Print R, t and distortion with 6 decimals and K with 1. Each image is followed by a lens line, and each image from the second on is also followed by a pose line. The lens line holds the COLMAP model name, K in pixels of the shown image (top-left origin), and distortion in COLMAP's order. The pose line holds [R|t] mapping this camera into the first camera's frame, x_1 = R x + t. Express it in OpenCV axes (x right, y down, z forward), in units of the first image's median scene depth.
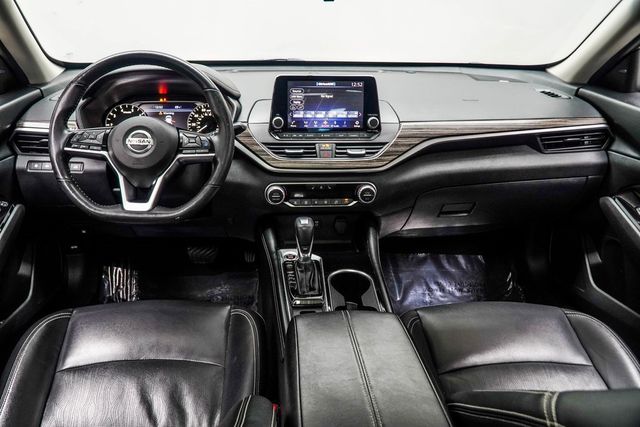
lens RADIAL K [[488.0, 0, 304.7], [0, 488.0, 211.9], [0, 0, 1]] dist [0.003945, -0.000065]
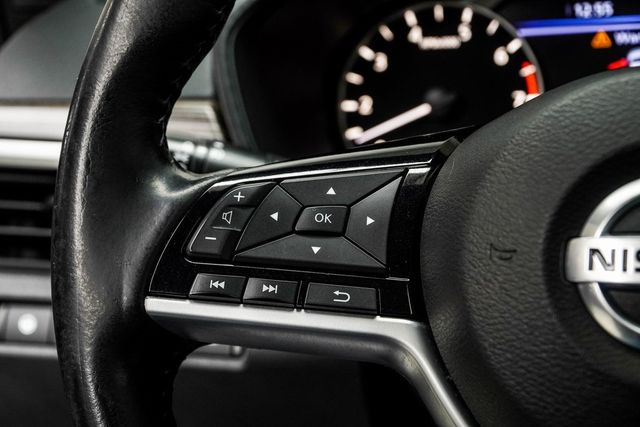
lens RADIAL K [[1183.6, 0, 320.0], [0, 1183.6, 213.5], [0, 0, 1]] dist [0.022691, 0.188610]
pose [[0.942421, 0.004355, -0.334401, -0.270510], [-0.022262, 0.998514, -0.049736, -0.116800], [0.333687, 0.054316, 0.941118, 0.569202]]
